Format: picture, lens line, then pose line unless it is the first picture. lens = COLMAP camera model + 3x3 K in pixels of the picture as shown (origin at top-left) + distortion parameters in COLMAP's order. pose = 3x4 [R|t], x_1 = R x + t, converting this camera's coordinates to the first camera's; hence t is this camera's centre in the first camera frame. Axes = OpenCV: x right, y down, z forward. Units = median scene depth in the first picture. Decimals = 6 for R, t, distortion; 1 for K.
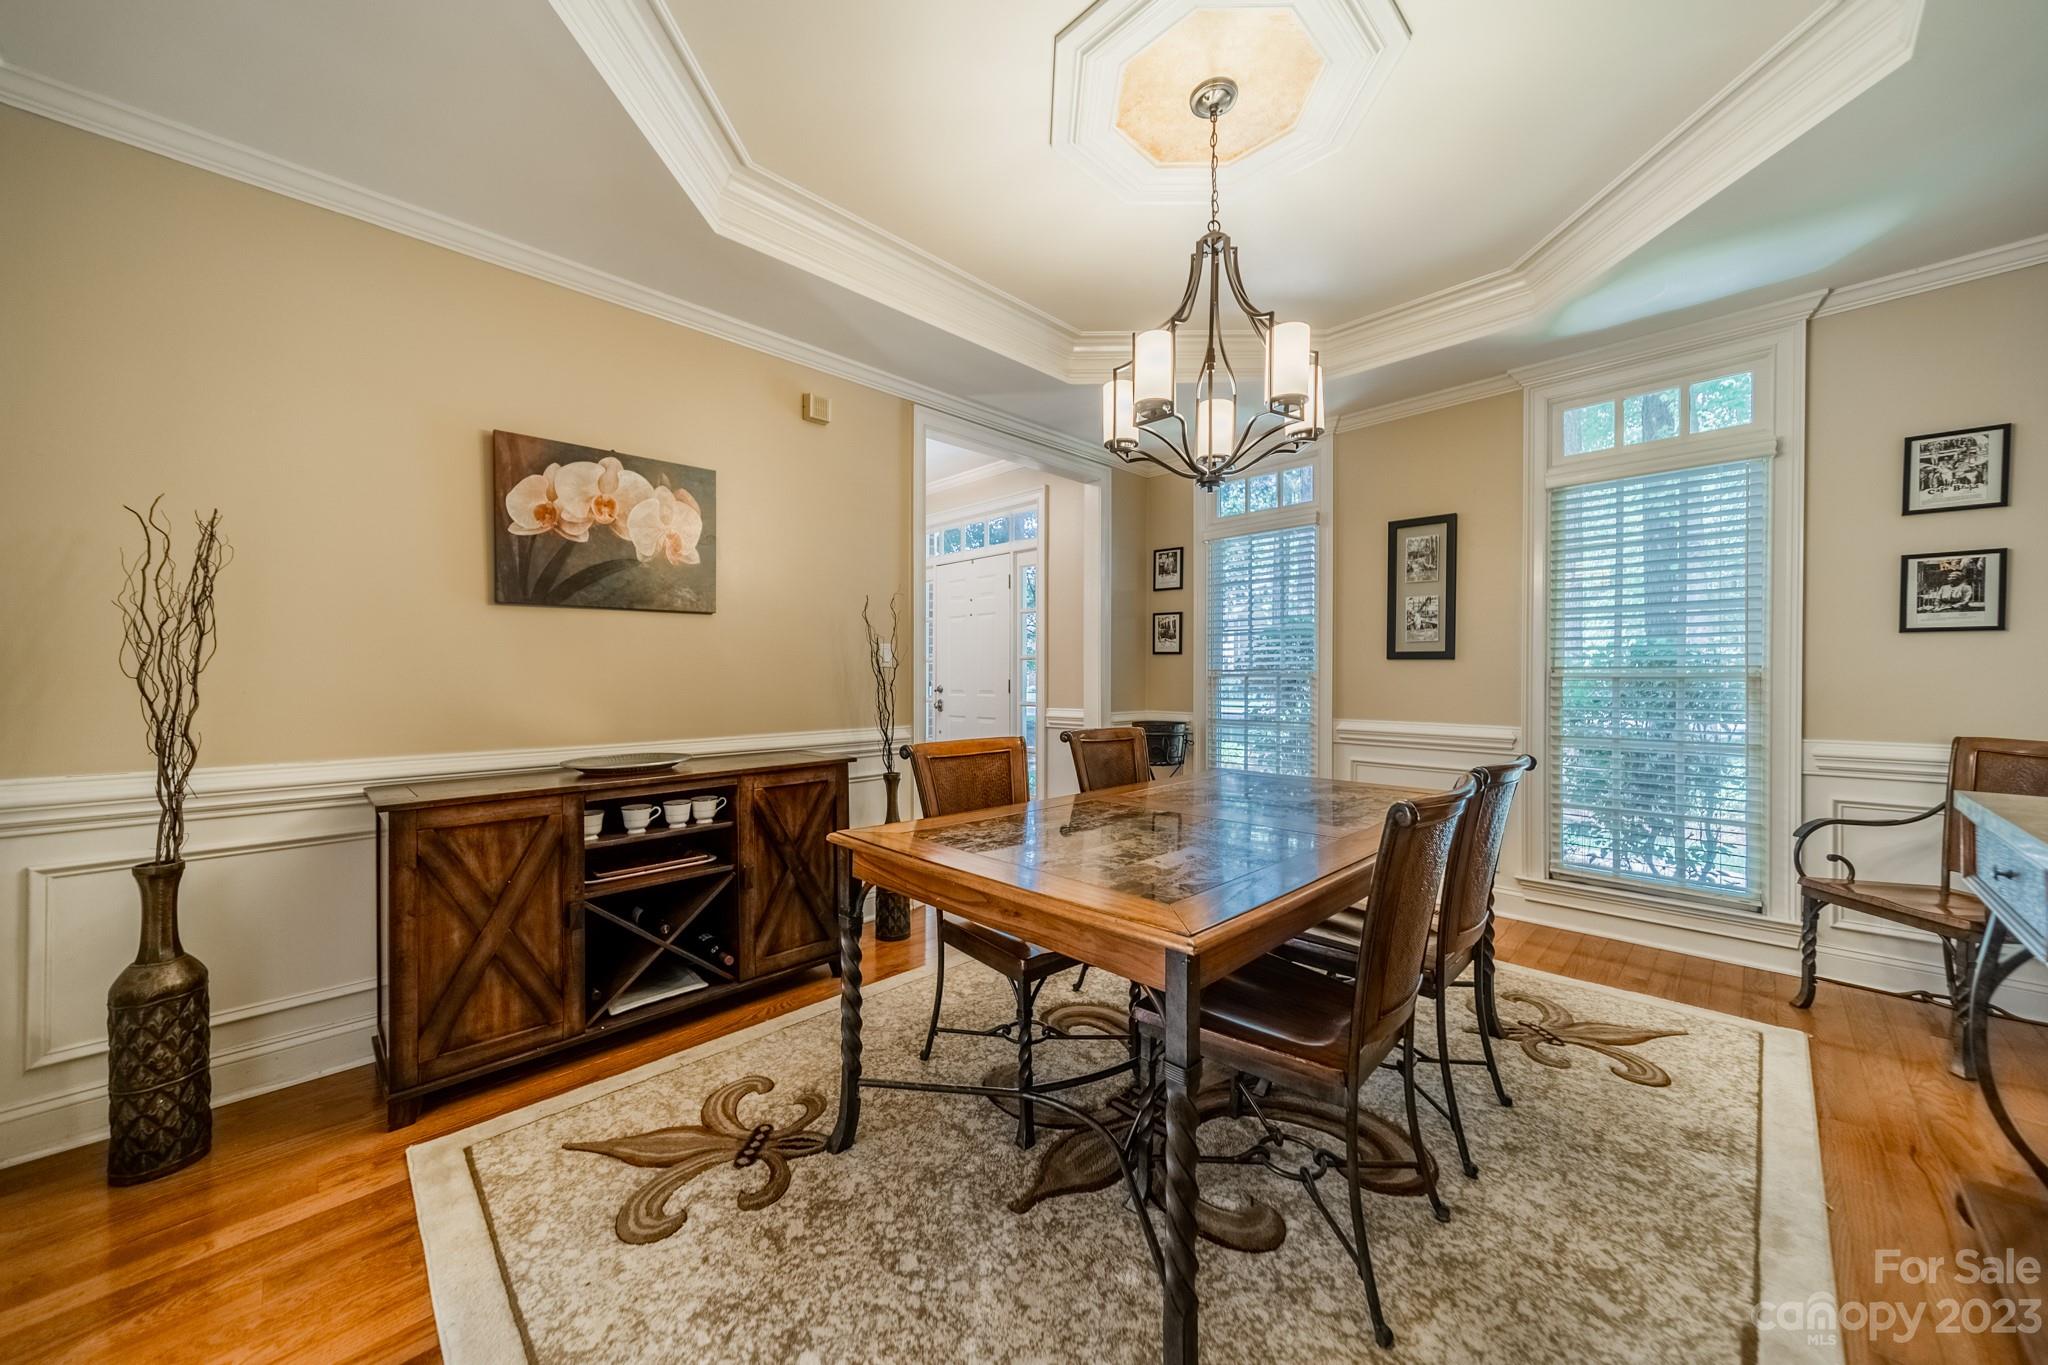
lens RADIAL K [[725.2, 0, 1027.6], [0, 725.2, 679.6], [0, 0, 1]] dist [0.007676, -0.000397]
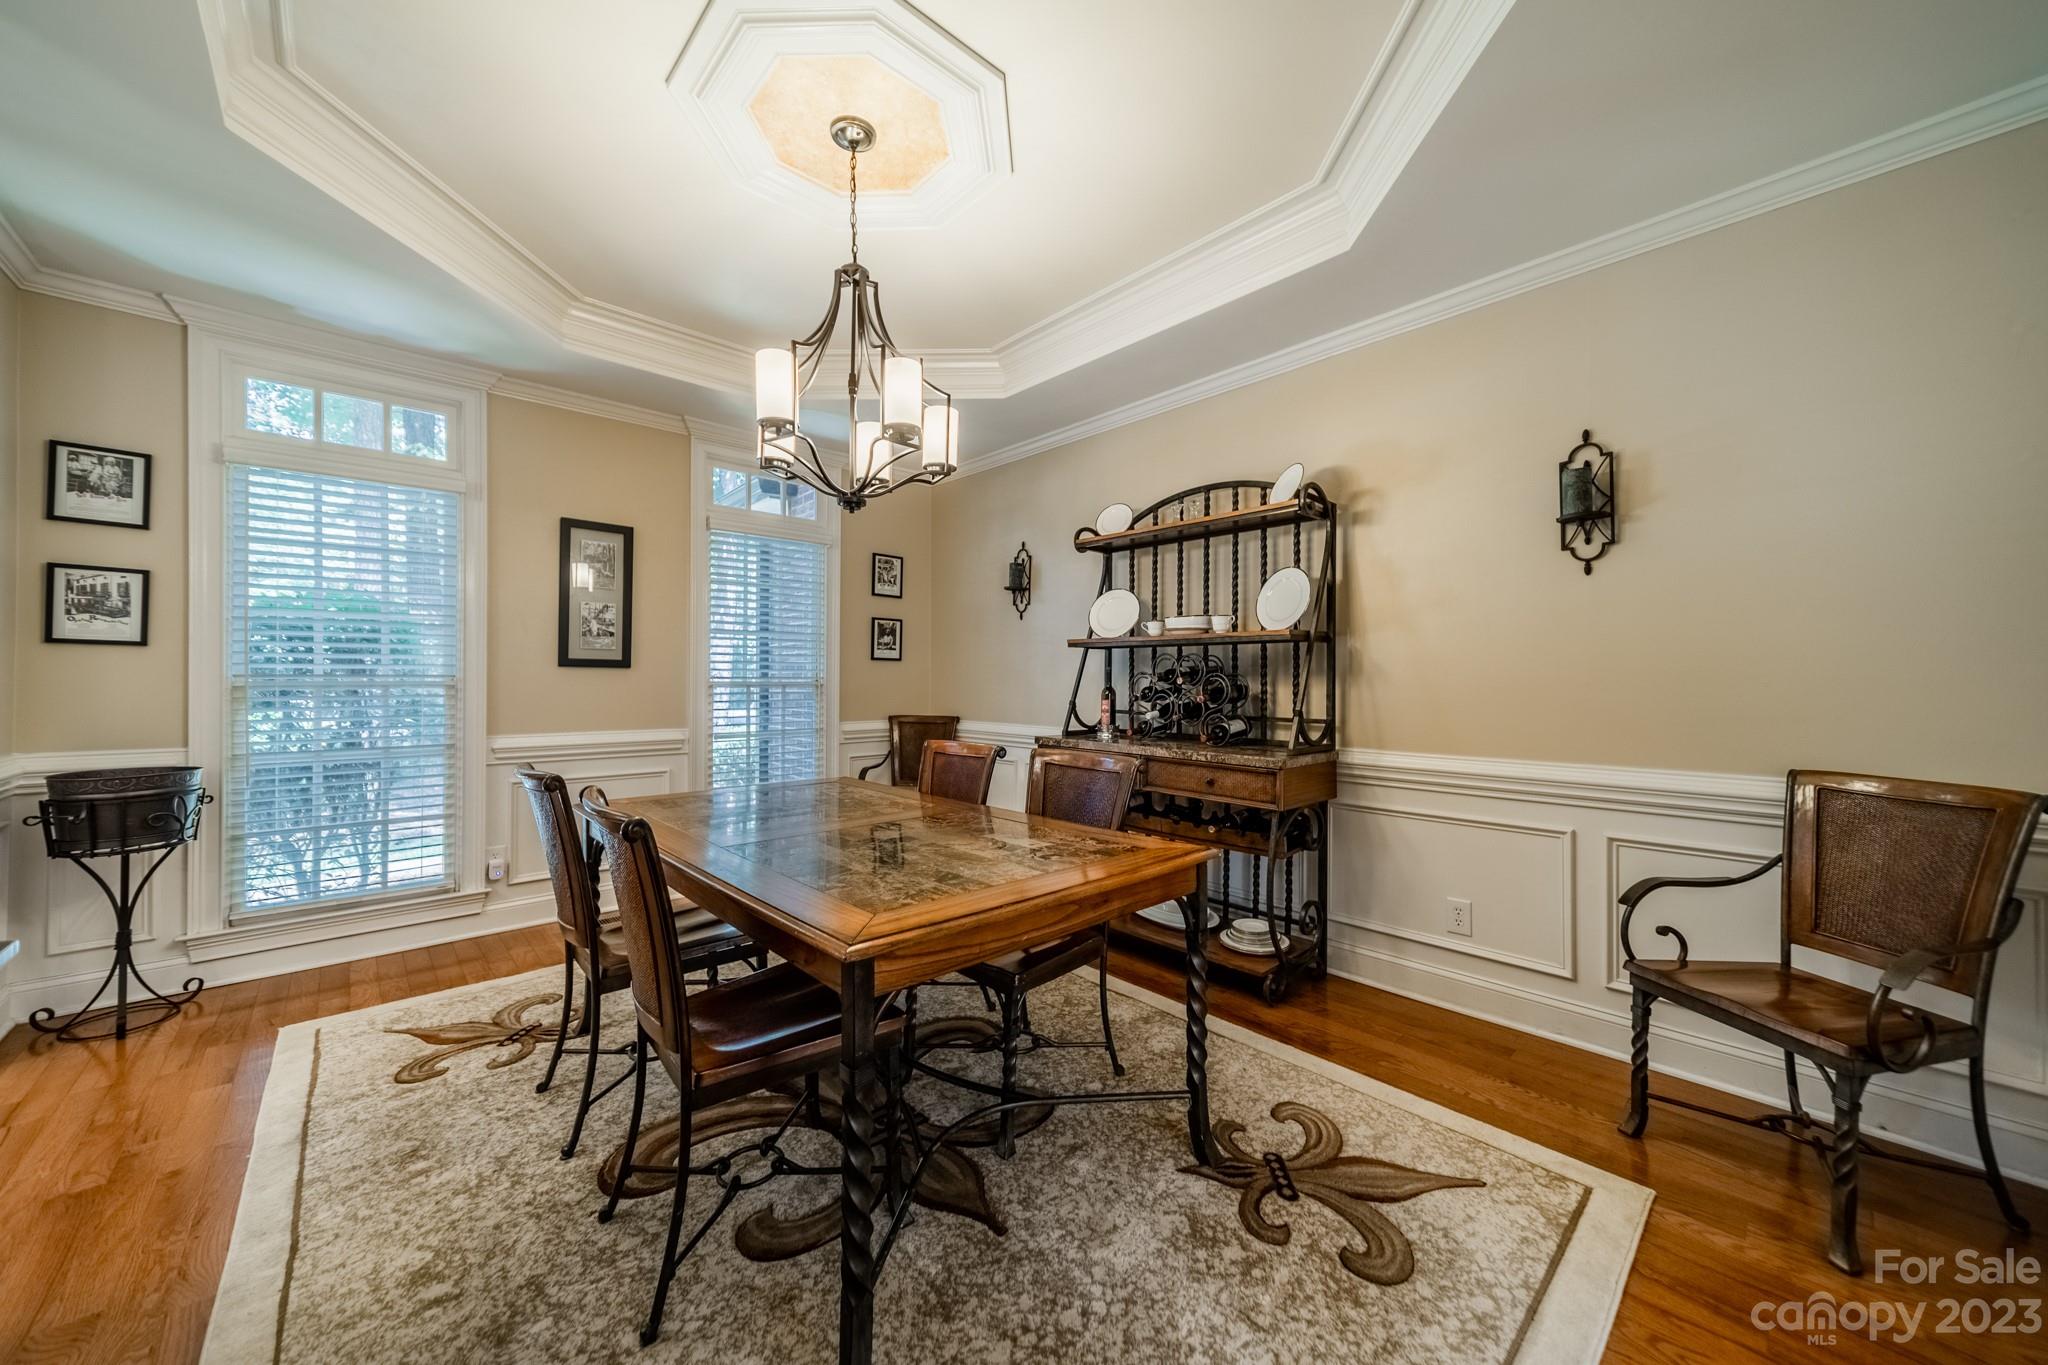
lens RADIAL K [[725.2, 0, 1034.8], [0, 725.2, 675.7], [0, 0, 1]] dist [0.007676, -0.000397]
pose [[0.039060, 0.005798, 0.999220, -0.422533], [0.002260, 0.999980, -0.005891, -0.009704], [-0.999234, 0.002488, 0.039046, 0.383337]]
